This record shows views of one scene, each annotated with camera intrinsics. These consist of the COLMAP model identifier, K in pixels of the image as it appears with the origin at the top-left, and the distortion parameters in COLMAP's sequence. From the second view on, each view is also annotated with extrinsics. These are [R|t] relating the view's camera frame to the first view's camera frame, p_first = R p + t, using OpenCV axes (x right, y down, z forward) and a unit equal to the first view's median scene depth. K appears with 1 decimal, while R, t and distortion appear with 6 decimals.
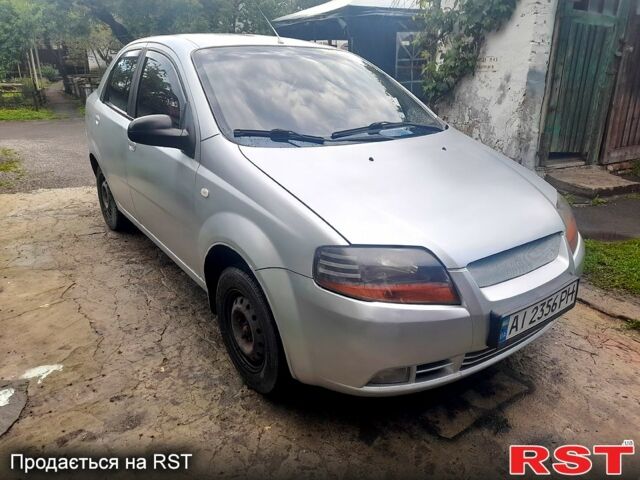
lens RADIAL K [[471.6, 0, 320.0], [0, 471.6, 240.0], [0, 0, 1]] dist [0.044202, -0.034738]
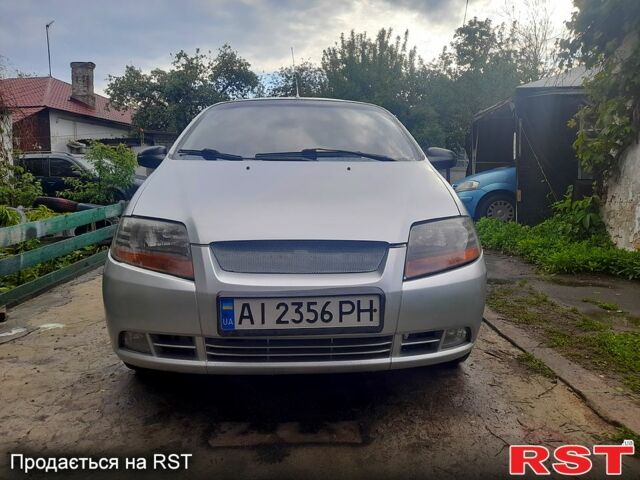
lens RADIAL K [[471.6, 0, 320.0], [0, 471.6, 240.0], [0, 0, 1]] dist [0.044202, -0.034738]
pose [[0.837179, 0.067125, -0.542795, 0.632458], [-0.187865, 0.967349, -0.170125, 0.105115], [0.513652, 0.244397, 0.822454, 0.181524]]
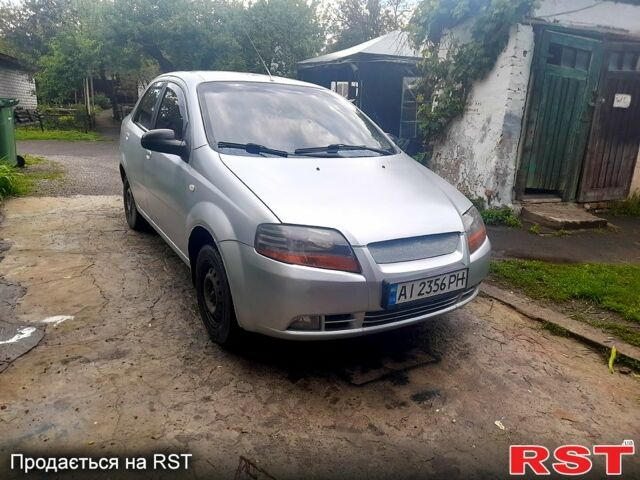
lens RADIAL K [[471.6, 0, 320.0], [0, 471.6, 240.0], [0, 0, 1]] dist [0.044202, -0.034738]
pose [[0.995781, 0.063882, -0.065867, 0.160156], [-0.068671, 0.994949, -0.073215, 0.089999], [0.060858, 0.077429, 0.995139, -0.211407]]
